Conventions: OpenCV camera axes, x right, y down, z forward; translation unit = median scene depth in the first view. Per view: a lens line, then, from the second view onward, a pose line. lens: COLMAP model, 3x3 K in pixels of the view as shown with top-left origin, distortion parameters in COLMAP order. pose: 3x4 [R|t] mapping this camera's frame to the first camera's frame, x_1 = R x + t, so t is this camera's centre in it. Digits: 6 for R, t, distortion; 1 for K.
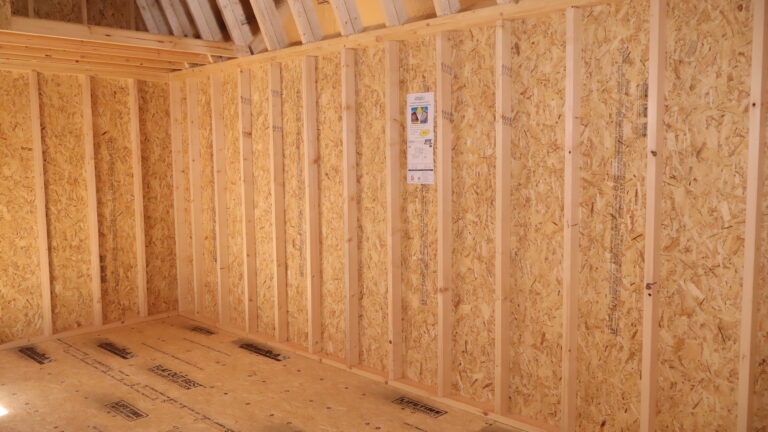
lens RADIAL K [[644.9, 0, 384.0], [0, 644.9, 216.0], [0, 0, 1]] dist [-0.004667, 0.006896]
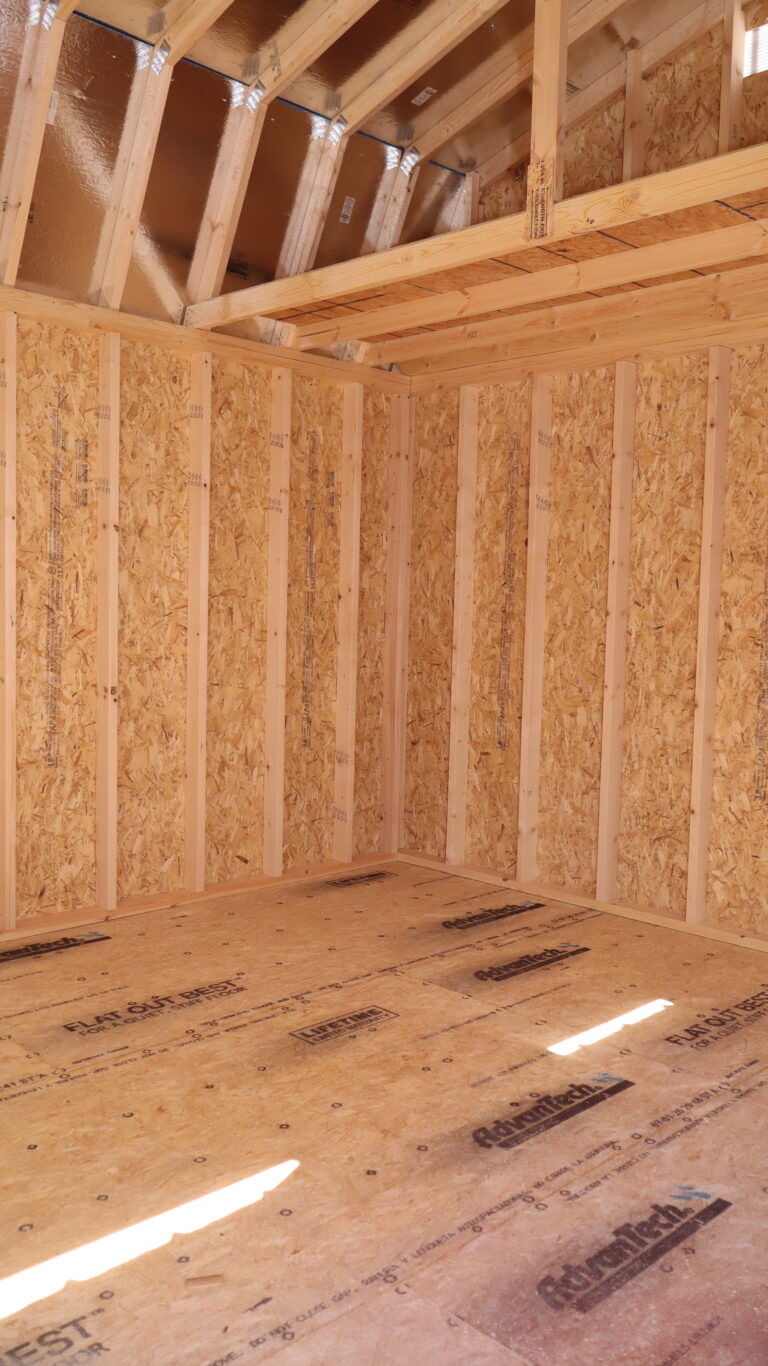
lens RADIAL K [[1147.1, 0, 384.0], [0, 1147.1, 683.0], [0, 0, 1]] dist [-0.004667, 0.006896]
pose [[0.012410, -0.061305, 0.998042, -0.860914], [0.069112, 0.995784, 0.060307, 0.029593], [-0.997532, 0.068228, 0.016595, 0.522695]]
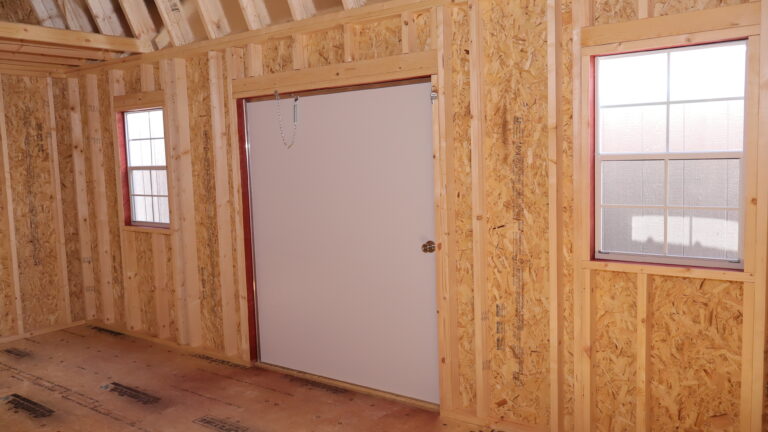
lens RADIAL K [[644.9, 0, 384.0], [0, 644.9, 216.0], [0, 0, 1]] dist [-0.004667, 0.006896]
pose [[-0.990371, 0.056686, -0.126299, -0.566100], [0.032301, 0.981762, 0.187349, -0.122611], [0.134616, 0.181466, -0.974140, 1.530699]]
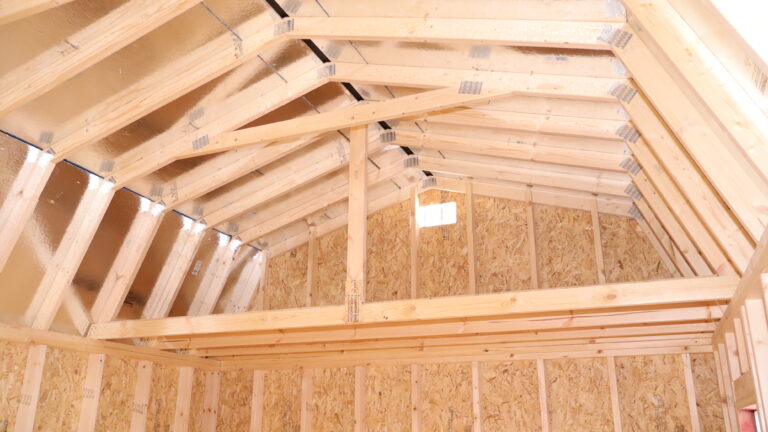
lens RADIAL K [[644.9, 0, 384.0], [0, 644.9, 216.0], [0, 0, 1]] dist [-0.004667, 0.006896]
pose [[-0.372415, 0.308884, 0.875156, -0.771642], [0.084293, 0.950349, -0.299553, -0.127133], [-0.924230, -0.037788, -0.379961, 0.695557]]
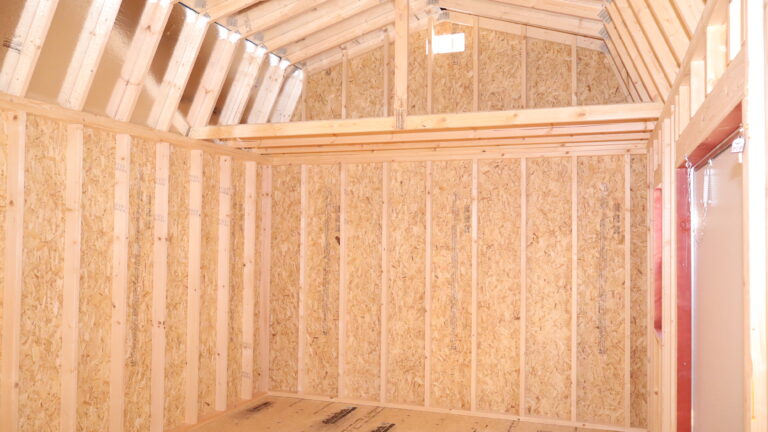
lens RADIAL K [[644.9, 0, 384.0], [0, 644.9, 216.0], [0, 0, 1]] dist [-0.004667, 0.006896]
pose [[-0.426096, 0.035666, 0.903974, -1.049438], [0.078866, 0.996883, -0.002158, -0.088777], [-0.901234, 0.070373, -0.427581, 0.969304]]
